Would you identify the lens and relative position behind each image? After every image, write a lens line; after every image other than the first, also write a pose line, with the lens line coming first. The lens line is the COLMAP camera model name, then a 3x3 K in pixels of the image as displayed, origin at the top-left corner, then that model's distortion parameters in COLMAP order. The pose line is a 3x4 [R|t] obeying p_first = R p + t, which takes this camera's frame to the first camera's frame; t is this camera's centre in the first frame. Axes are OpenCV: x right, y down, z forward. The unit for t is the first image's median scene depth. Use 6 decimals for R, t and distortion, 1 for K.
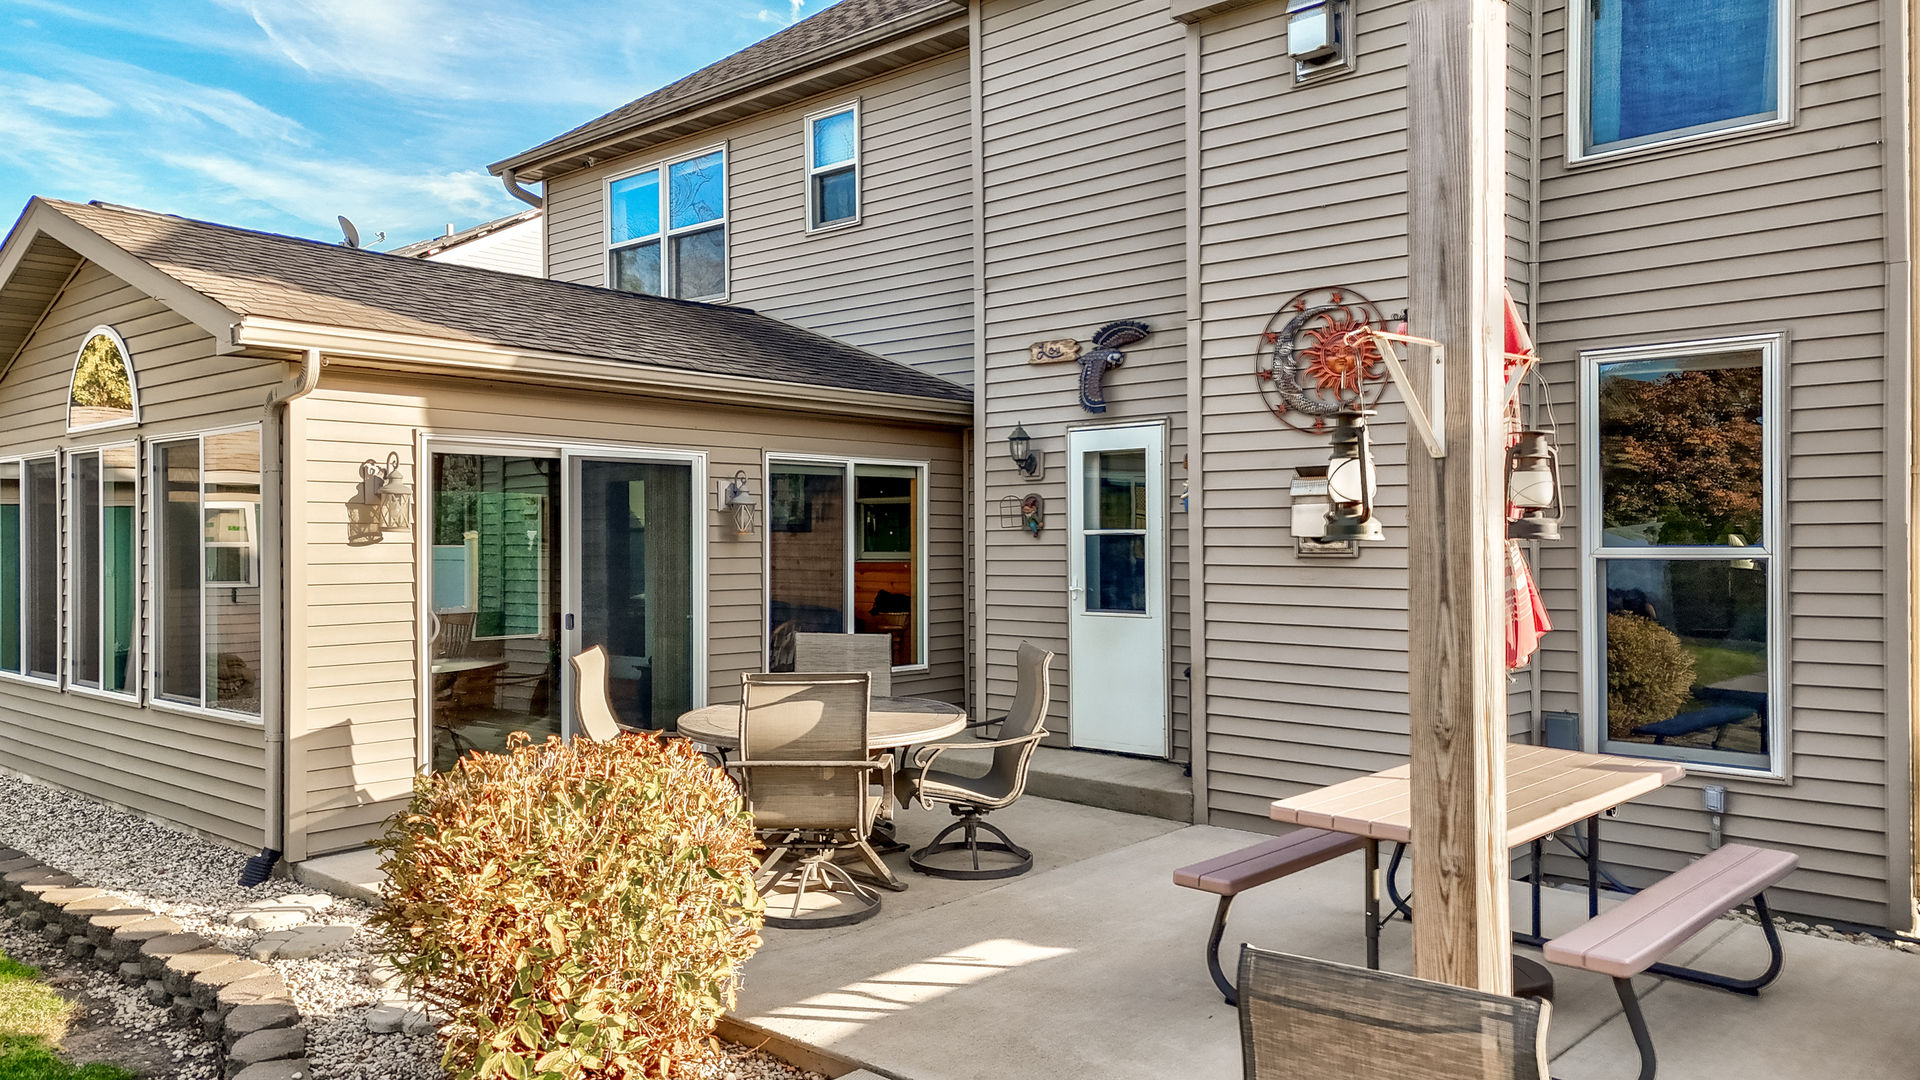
lens RADIAL K [[1449.9, 0, 960.0], [0, 1449.9, 540.0], [0, 0, 1]] dist [0.068952, -0.038571]
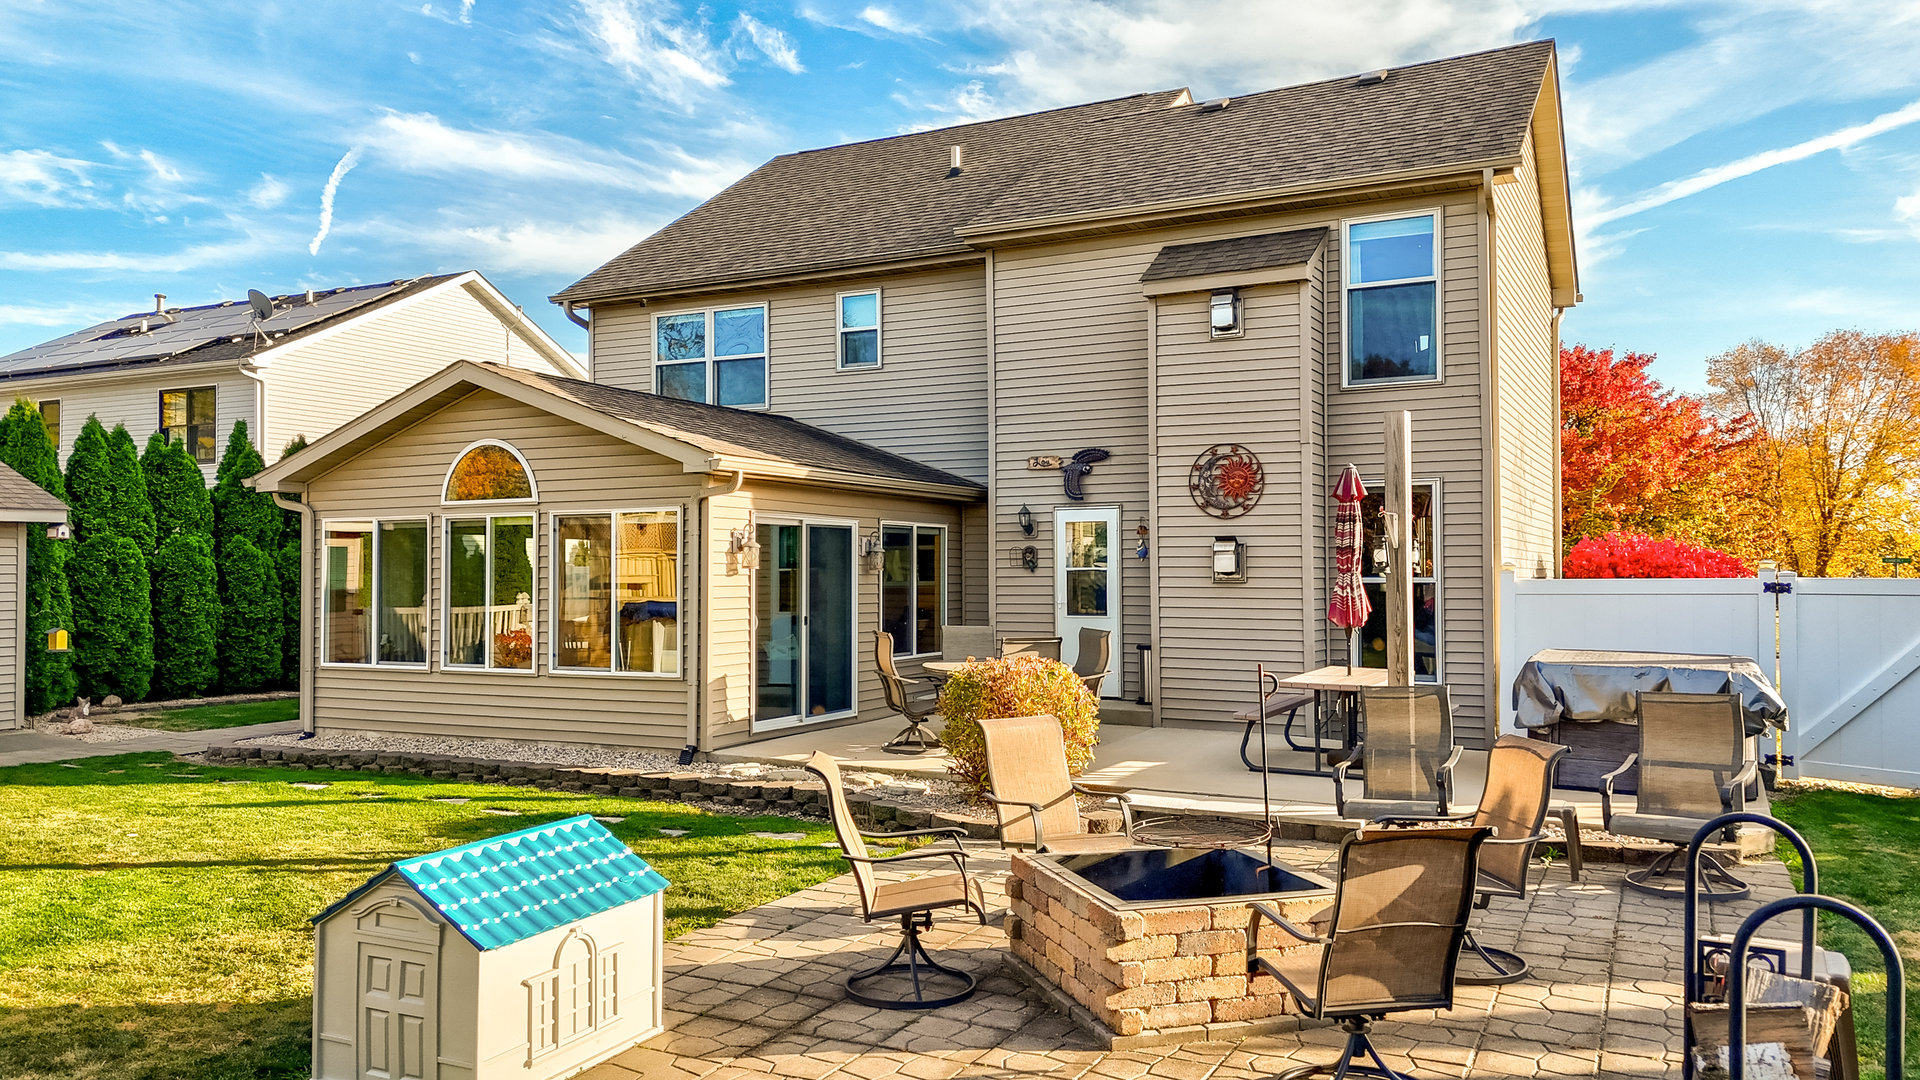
lens RADIAL K [[1449.9, 0, 960.0], [0, 1449.9, 540.0], [0, 0, 1]] dist [0.068952, -0.038571]
pose [[0.966214, 0.006299, 0.257664, -0.483813], [-0.000324, 0.999730, -0.023225, 0.000382], [-0.257741, 0.022357, 0.965955, -0.634704]]
